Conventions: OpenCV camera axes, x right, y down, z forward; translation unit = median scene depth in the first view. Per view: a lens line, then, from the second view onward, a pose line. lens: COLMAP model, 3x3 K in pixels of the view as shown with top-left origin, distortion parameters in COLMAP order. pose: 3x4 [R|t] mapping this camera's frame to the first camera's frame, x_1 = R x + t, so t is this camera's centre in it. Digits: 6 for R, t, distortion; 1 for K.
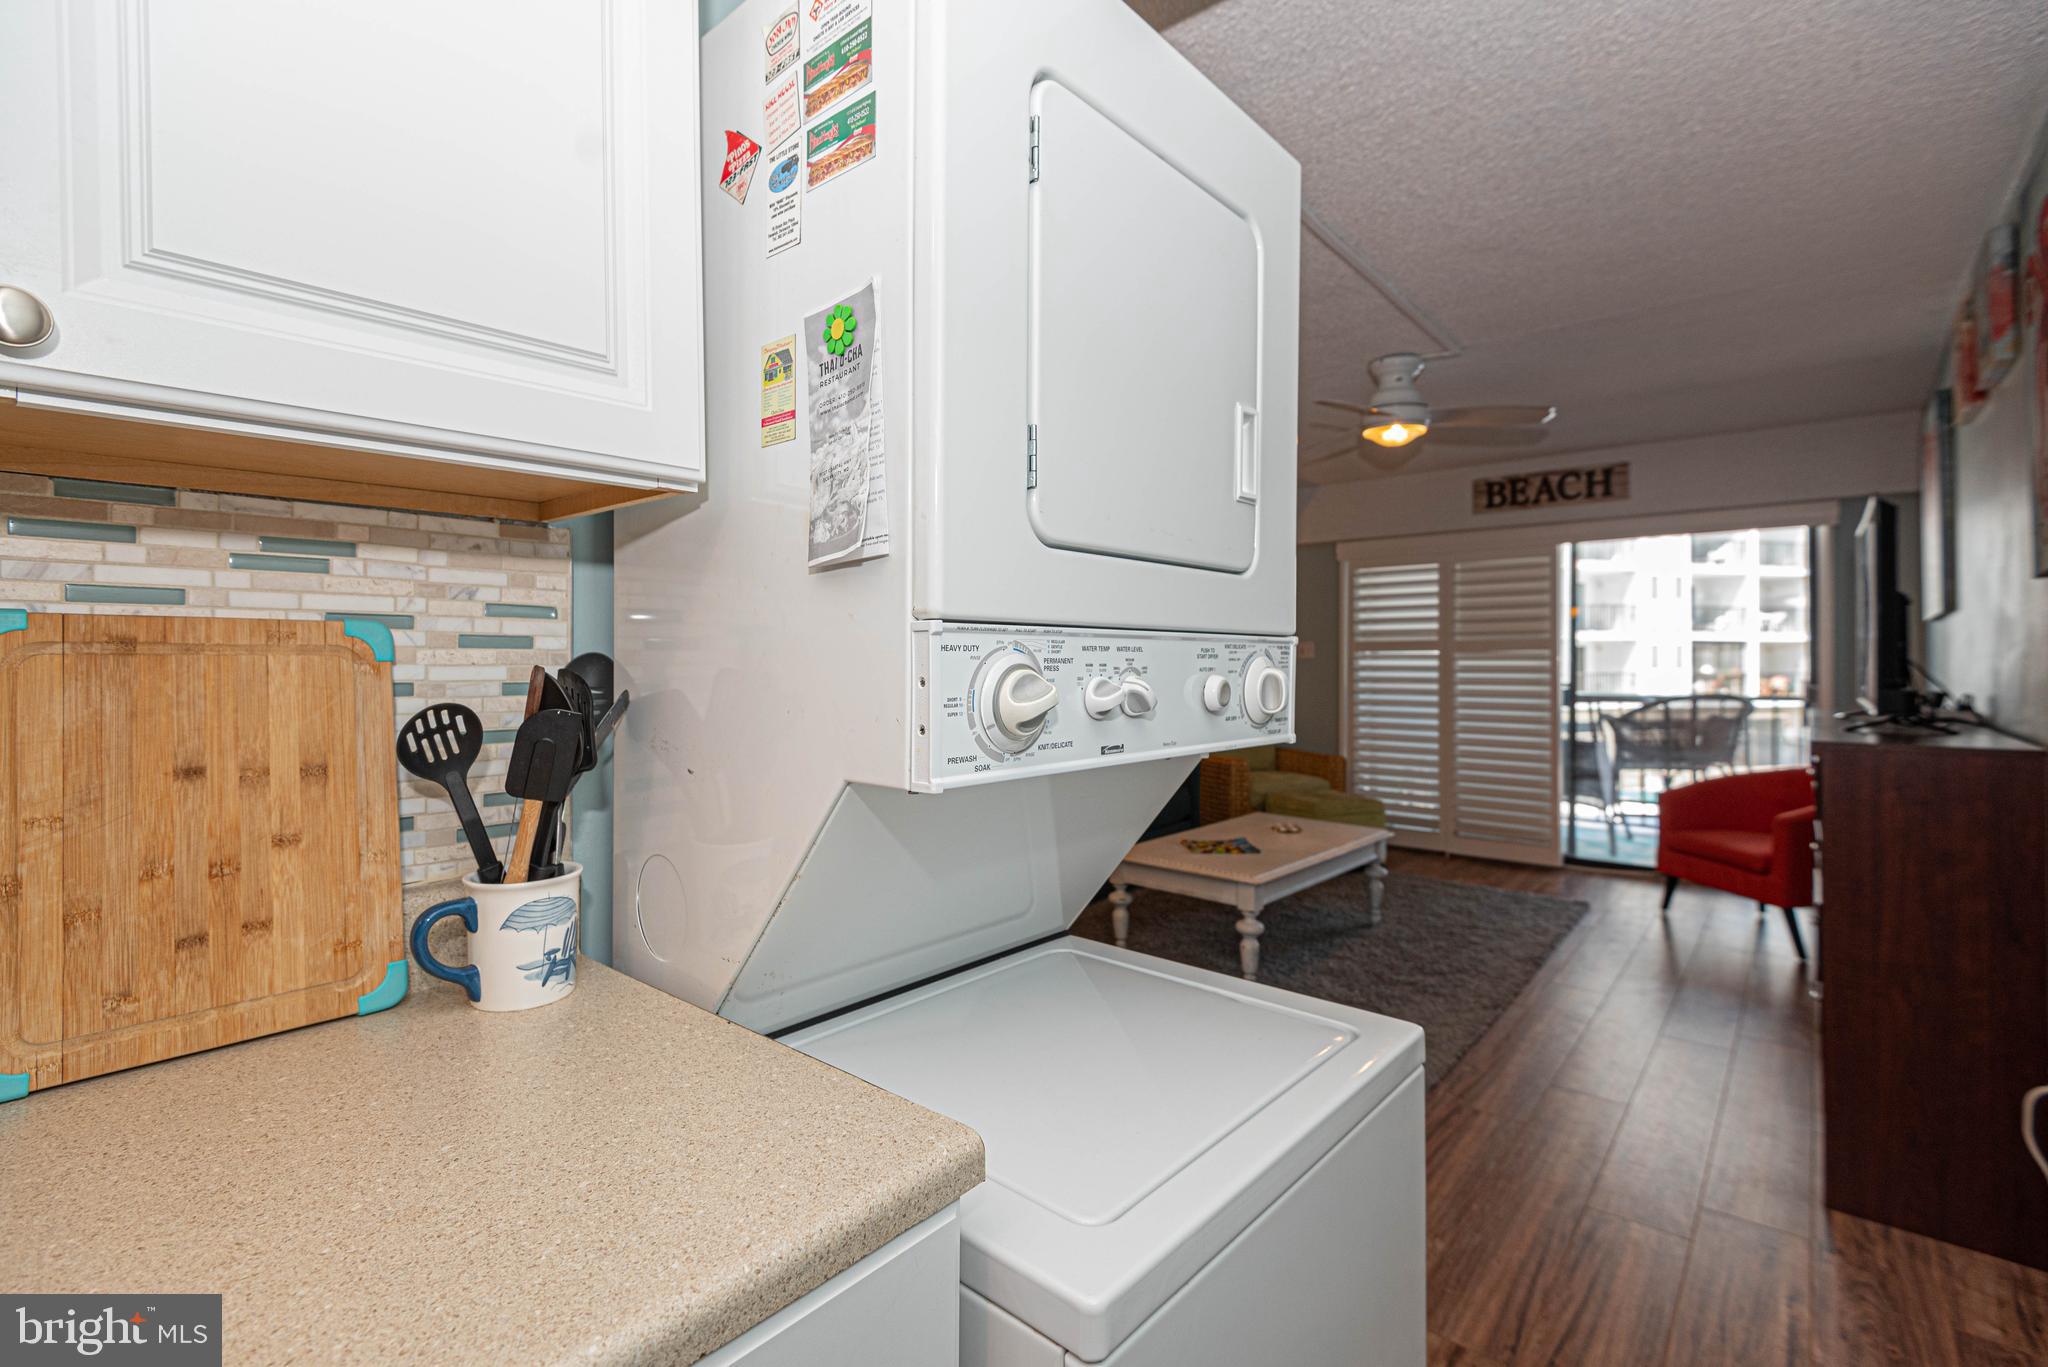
lens RADIAL K [[914.3, 0, 1034.9], [0, 914.3, 667.6], [0, 0, 1]] dist [0.015059, -0.009127]
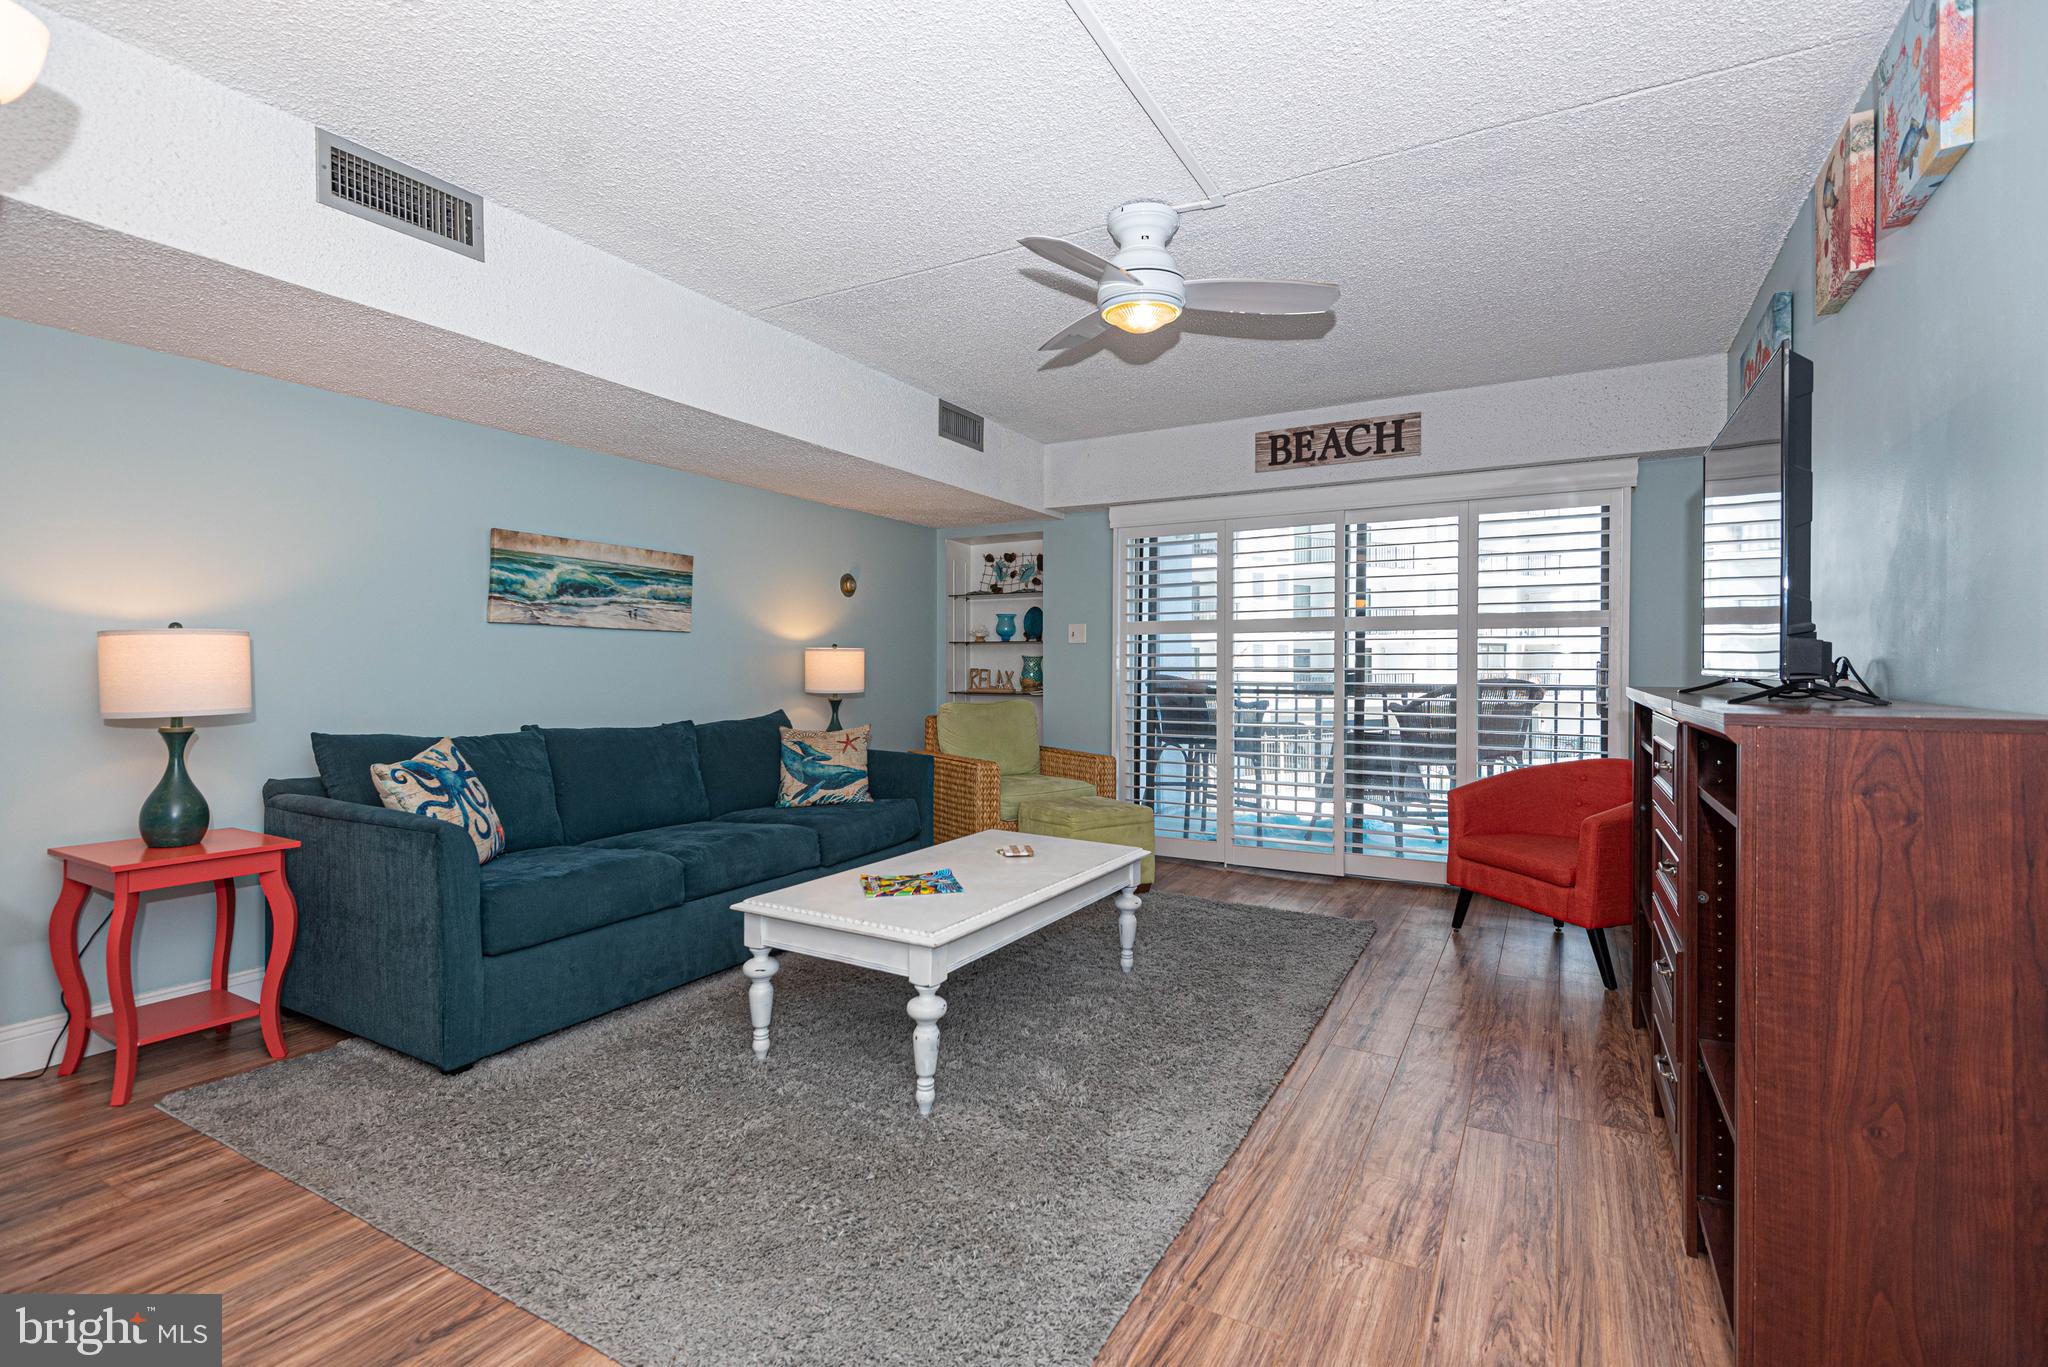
lens RADIAL K [[914.3, 0, 1029.7], [0, 914.3, 694.3], [0, 0, 1]] dist [0.015059, -0.009127]
pose [[0.983060, -0.005786, 0.183194, 0.594927], [0.001438, 0.999714, 0.023859, 0.105862], [-0.183280, -0.023191, 0.982787, 1.017164]]
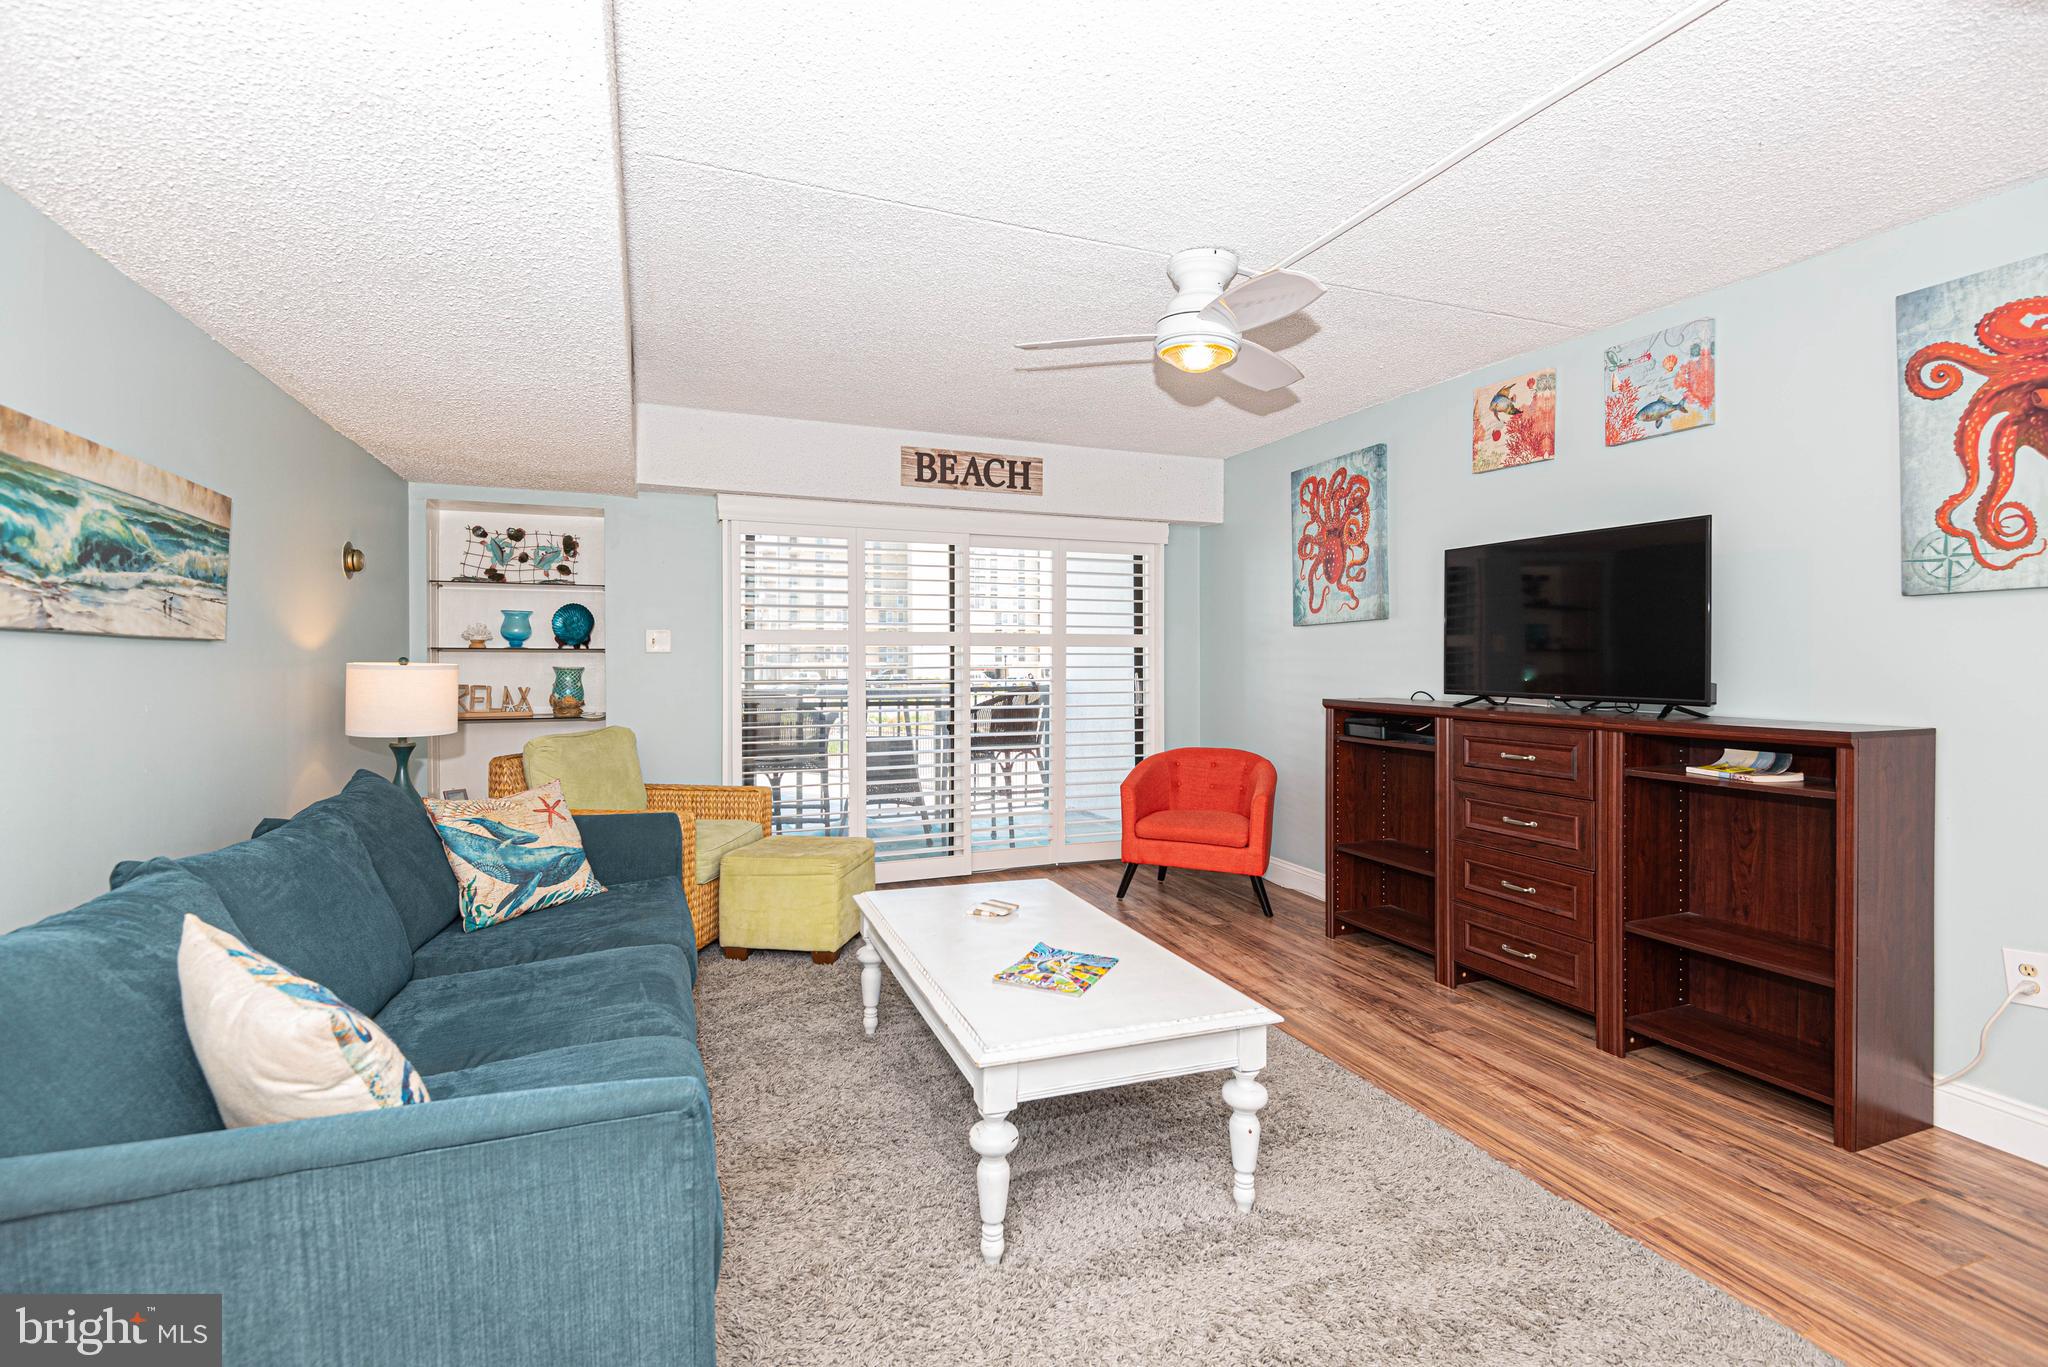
lens RADIAL K [[914.3, 0, 989.1], [0, 914.3, 672.4], [0, 0, 1]] dist [0.015059, -0.009127]
pose [[0.493889, -0.015201, 0.869392, -1.228524], [0.004487, 0.999878, 0.014934, -0.028506], [-0.869513, -0.003475, 0.493897, 2.711336]]
